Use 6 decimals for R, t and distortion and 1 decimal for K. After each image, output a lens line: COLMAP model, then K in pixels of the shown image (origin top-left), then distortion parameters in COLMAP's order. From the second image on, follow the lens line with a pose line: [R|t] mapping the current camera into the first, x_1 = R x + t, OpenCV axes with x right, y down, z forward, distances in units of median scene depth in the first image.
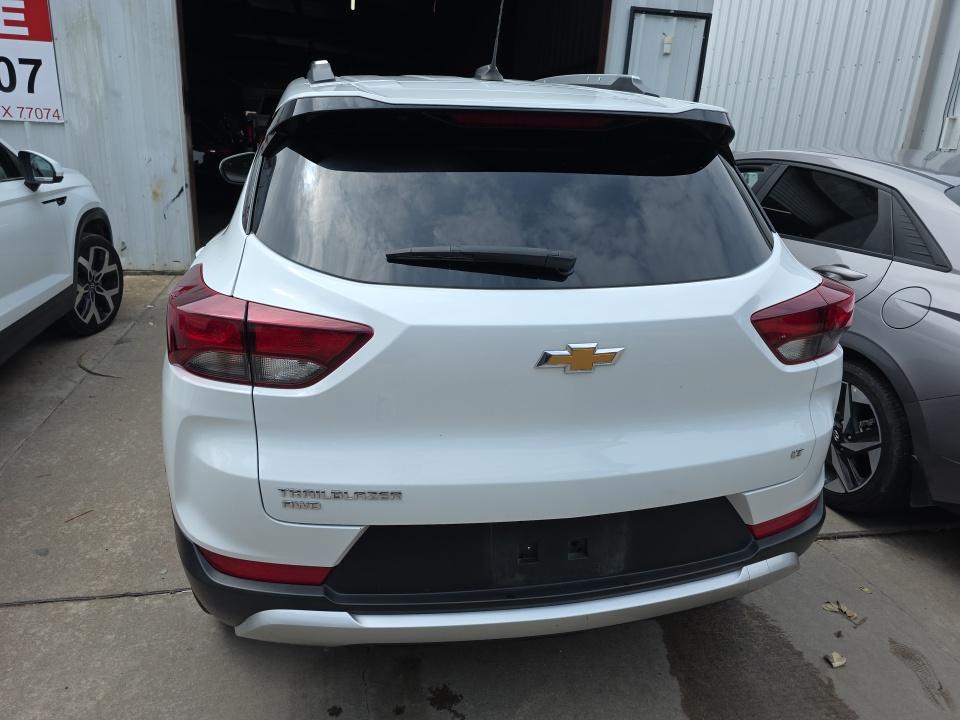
lens RADIAL K [[616.1, 0, 467.4], [0, 616.1, 360.3], [0, 0, 1]] dist [0.058274, -0.050544]
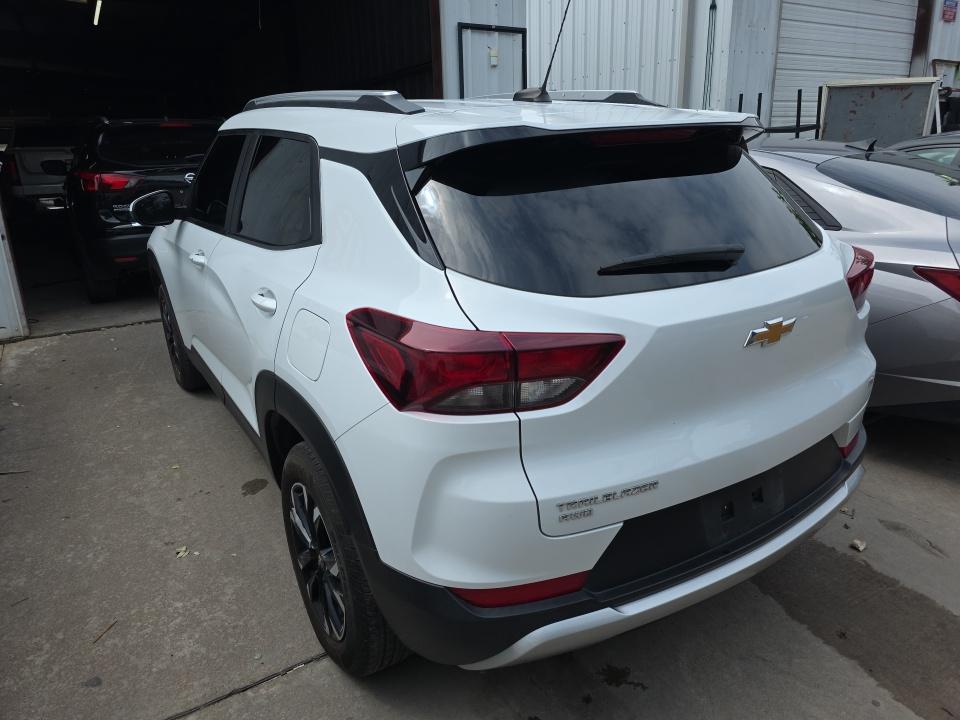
lens RADIAL K [[616.1, 0, 467.4], [0, 616.1, 360.3], [0, 0, 1]] dist [0.058274, -0.050544]
pose [[0.934383, -0.178425, 0.308372, -0.487737], [0.182551, 0.983072, 0.015669, -0.050101], [-0.305948, 0.041652, 0.951137, 0.036196]]
